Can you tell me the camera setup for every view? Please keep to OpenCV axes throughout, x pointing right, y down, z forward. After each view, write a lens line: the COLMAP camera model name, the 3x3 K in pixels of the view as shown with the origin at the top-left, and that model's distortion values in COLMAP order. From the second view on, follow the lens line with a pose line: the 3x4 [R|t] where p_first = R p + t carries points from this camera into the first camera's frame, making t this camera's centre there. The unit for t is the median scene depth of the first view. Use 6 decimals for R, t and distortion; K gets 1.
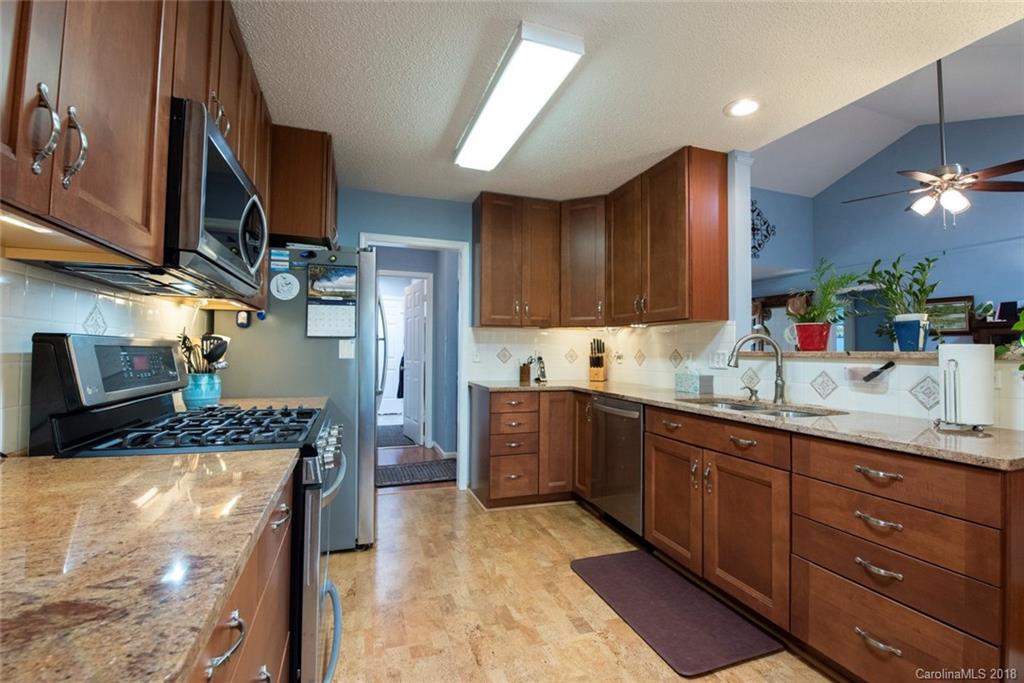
lens RADIAL K [[440.7, 0, 511.9], [0, 440.7, 338.8], [0, 0, 1]] dist [-0.001553, -0.011779]
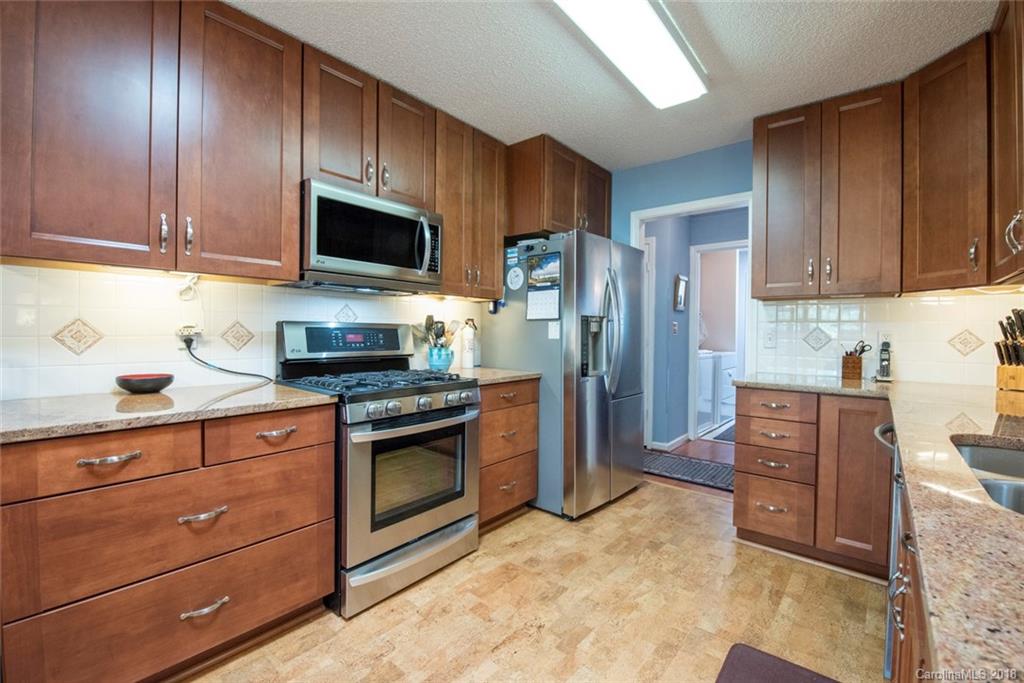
lens RADIAL K [[440.7, 0, 511.9], [0, 440.7, 338.8], [0, 0, 1]] dist [-0.001553, -0.011779]
pose [[0.516860, 0.009416, -0.856018, 0.483937], [0.019009, 0.999567, 0.022473, 0.017813], [0.855859, -0.027887, 0.516458, 0.343715]]
